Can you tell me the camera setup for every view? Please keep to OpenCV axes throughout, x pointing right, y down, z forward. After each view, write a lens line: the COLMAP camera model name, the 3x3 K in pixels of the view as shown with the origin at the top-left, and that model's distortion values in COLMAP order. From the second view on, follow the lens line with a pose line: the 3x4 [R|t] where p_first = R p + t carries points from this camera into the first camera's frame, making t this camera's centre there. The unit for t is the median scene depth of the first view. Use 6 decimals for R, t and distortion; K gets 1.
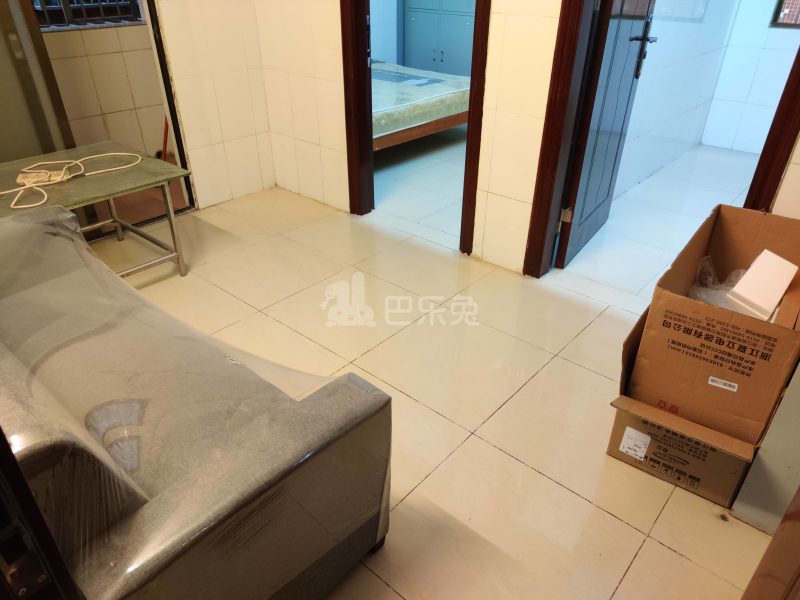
lens RADIAL K [[574.1, 0, 401.5], [0, 574.1, 300.7], [0, 0, 1]] dist [0.080045, -0.067977]
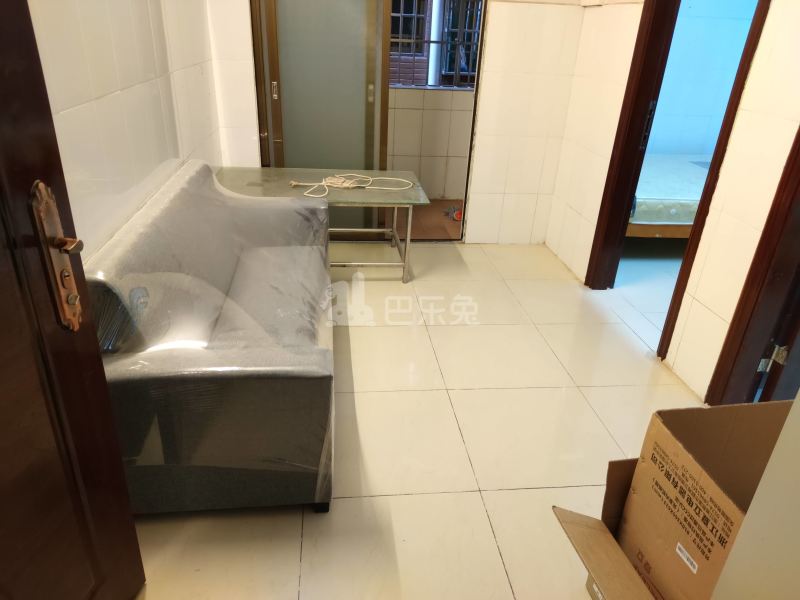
lens RADIAL K [[574.1, 0, 401.5], [0, 574.1, 300.7], [0, 0, 1]] dist [0.080045, -0.067977]
pose [[0.740065, 0.319463, -0.591816, 0.366947], [-0.386135, 0.922320, 0.015008, -0.025813], [0.550639, 0.217414, 0.805933, 0.035140]]
